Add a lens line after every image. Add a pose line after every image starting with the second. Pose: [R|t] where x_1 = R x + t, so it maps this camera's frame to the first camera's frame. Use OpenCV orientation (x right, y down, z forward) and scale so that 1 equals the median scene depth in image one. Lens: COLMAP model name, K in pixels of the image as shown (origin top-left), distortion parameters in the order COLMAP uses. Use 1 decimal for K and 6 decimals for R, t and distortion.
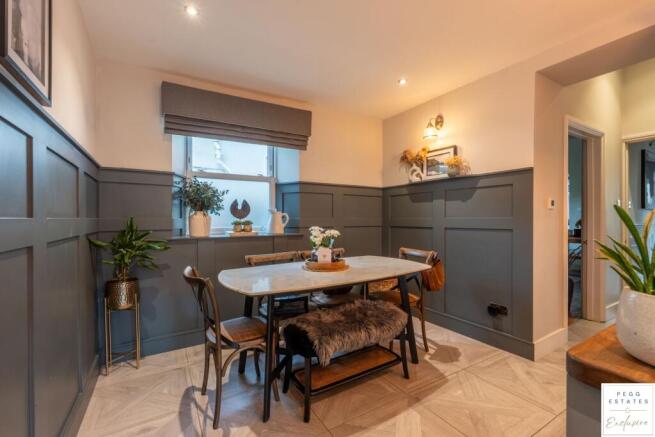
lens RADIAL K [[290.4, 0, 329.7], [0, 290.4, 222.1], [0, 0, 1]] dist [-0.012326, -0.000261]
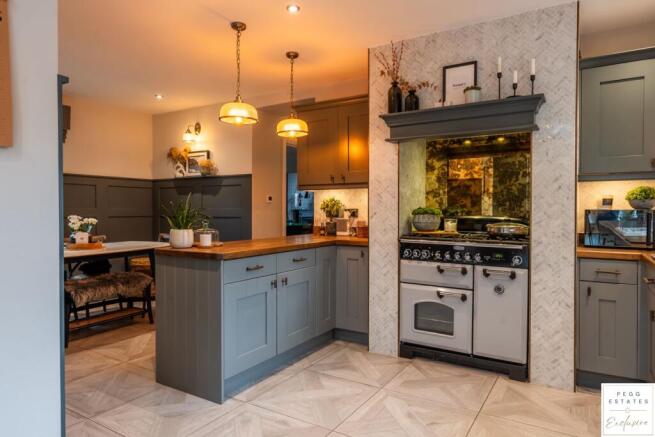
lens RADIAL K [[405.4, 0, 343.9], [0, 405.4, 222.0], [0, 0, 1]] dist [-0.008237, -0.000724]
pose [[0.872543, -0.012195, 0.488386, 0.086600], [0.001820, 0.999763, 0.021712, 0.006002], [-0.488535, -0.018056, 0.872358, -0.796125]]
